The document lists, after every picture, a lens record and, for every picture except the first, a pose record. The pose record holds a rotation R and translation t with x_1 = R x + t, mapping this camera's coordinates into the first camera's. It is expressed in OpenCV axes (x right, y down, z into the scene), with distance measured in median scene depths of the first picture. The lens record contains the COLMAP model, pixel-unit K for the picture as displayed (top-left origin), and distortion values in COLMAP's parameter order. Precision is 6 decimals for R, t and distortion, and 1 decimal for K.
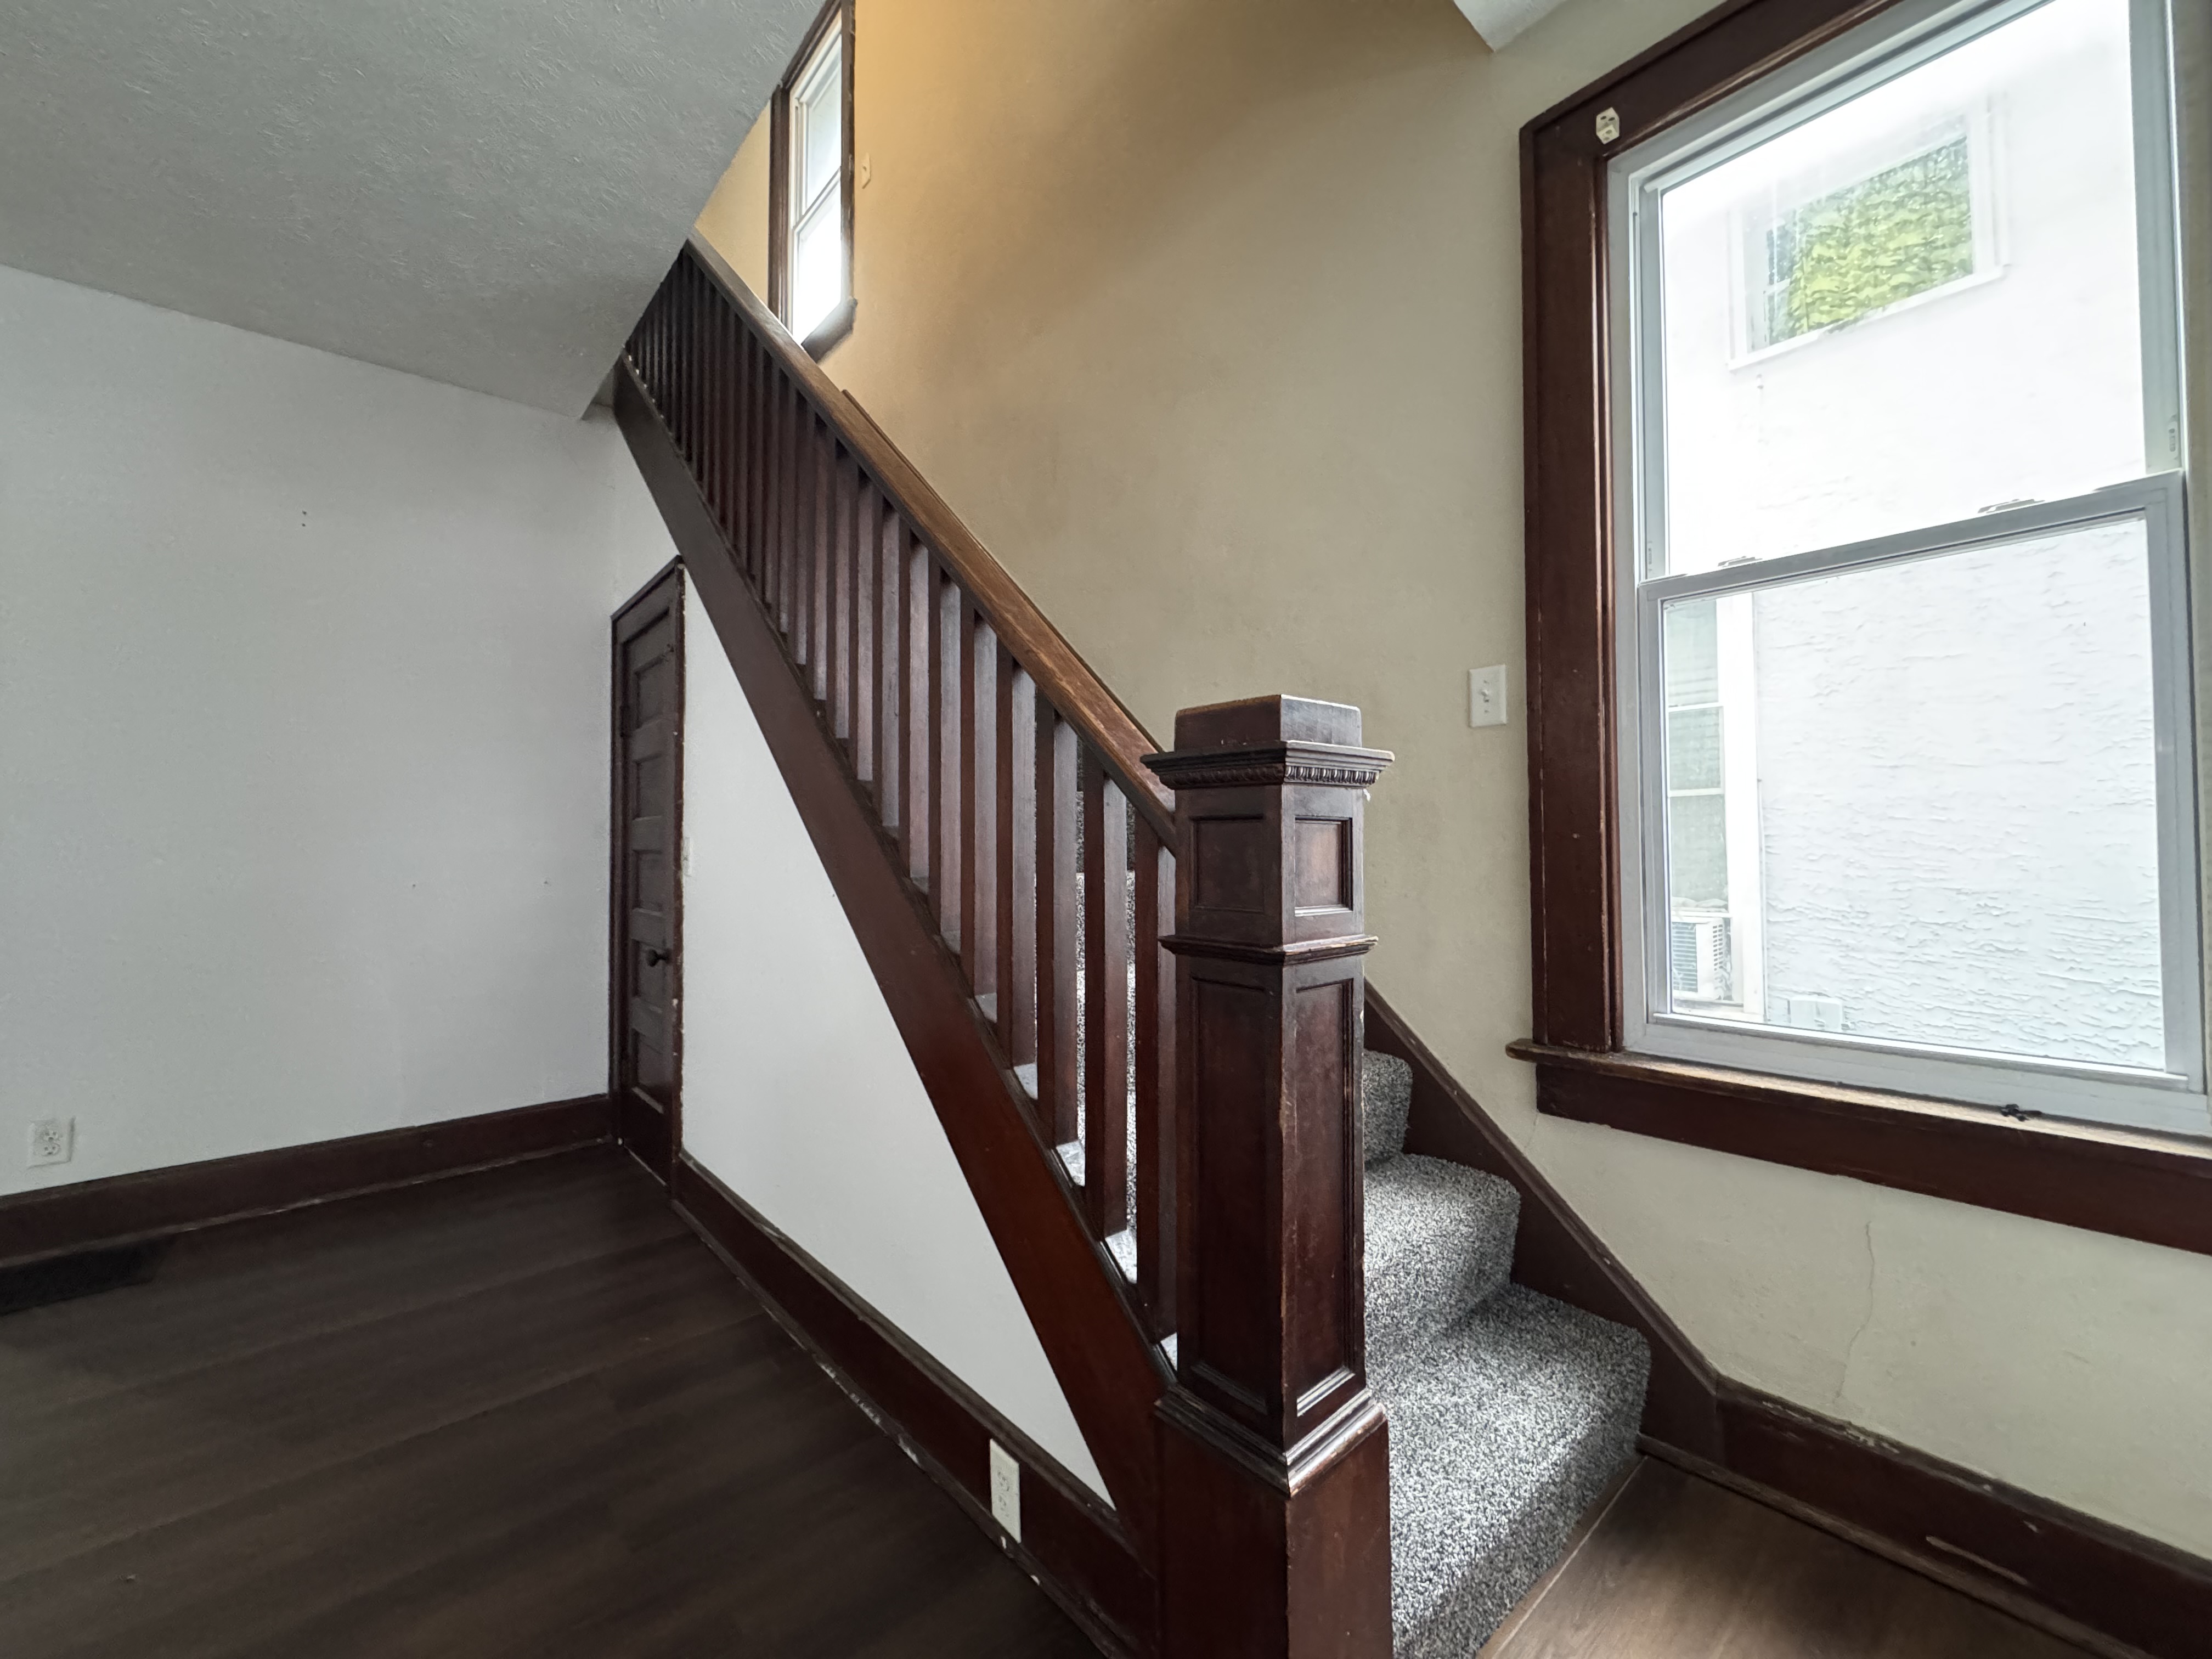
lens RADIAL K [[880.9, 0, 1111.6], [0, 880.9, 829.9], [0, 0, 1]] dist [-0.001286, -0.000508]
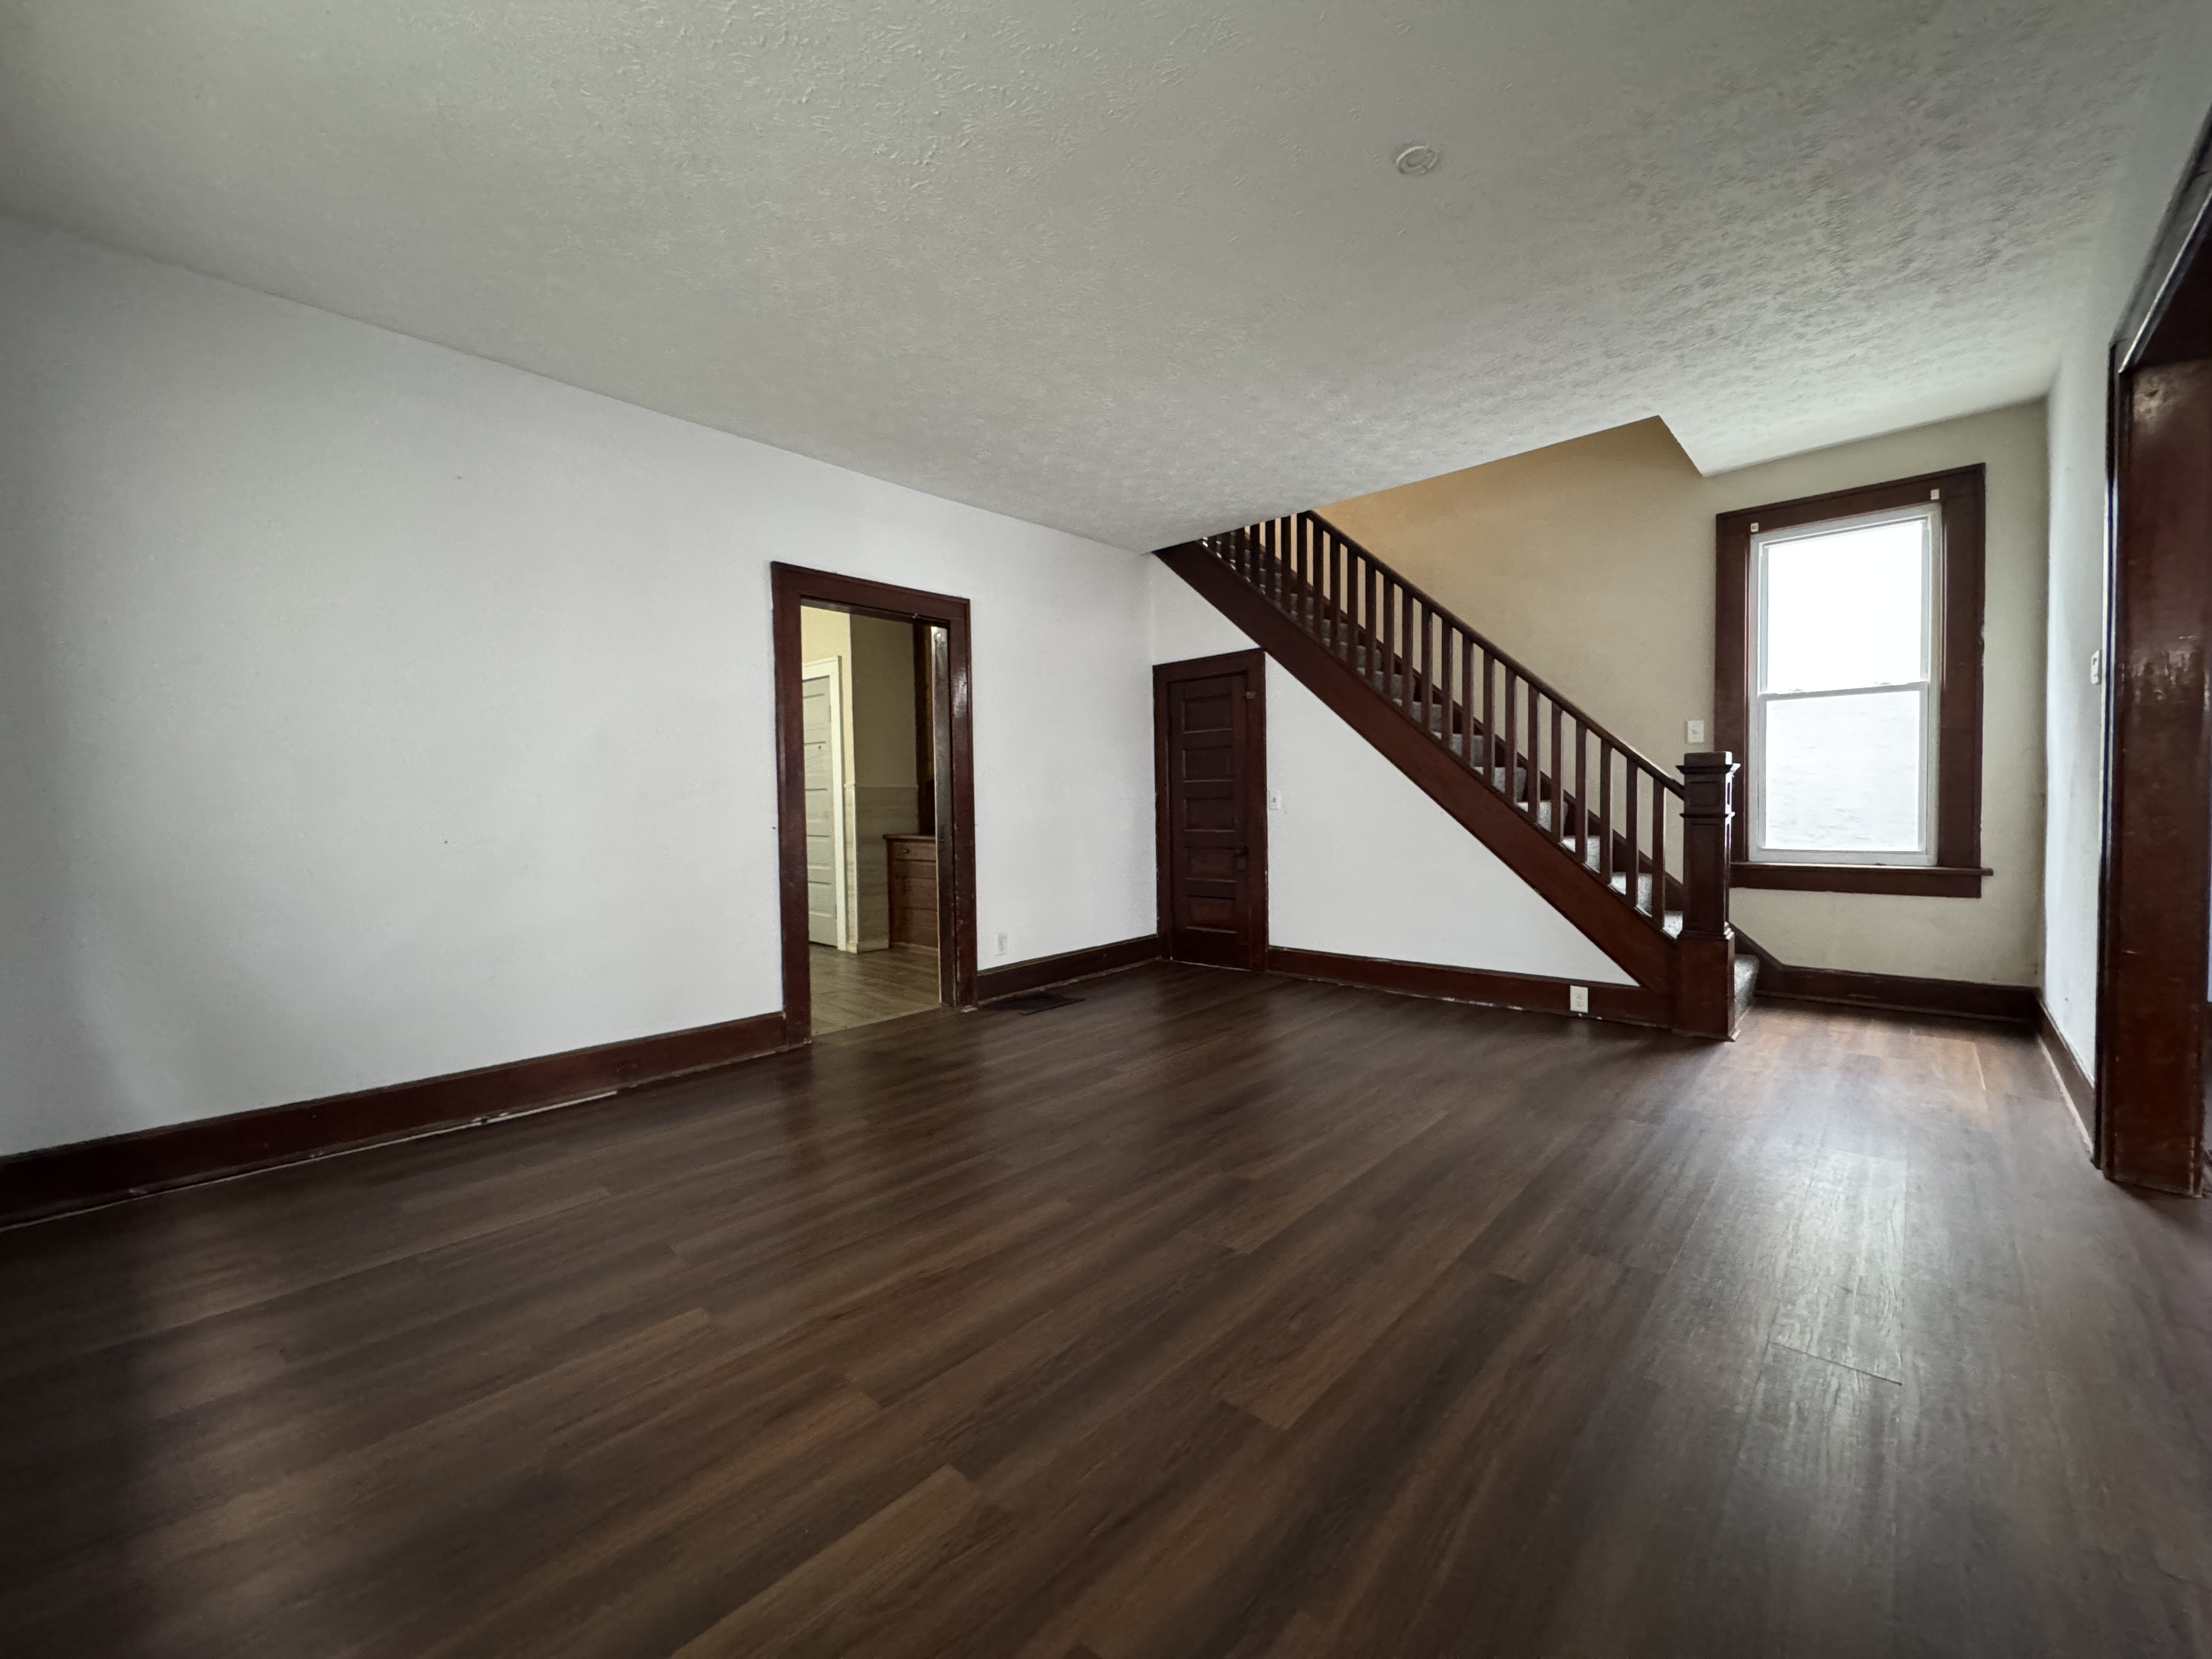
lens RADIAL K [[880.9, 0, 1127.8], [0, 880.9, 823.9], [0, 0, 1]] dist [-0.001286, -0.000508]
pose [[0.994730, -0.014301, 0.101524, -1.666300], [0.009403, 0.998776, 0.048563, -0.025306], [-0.102094, -0.047352, 0.993647, -1.565769]]
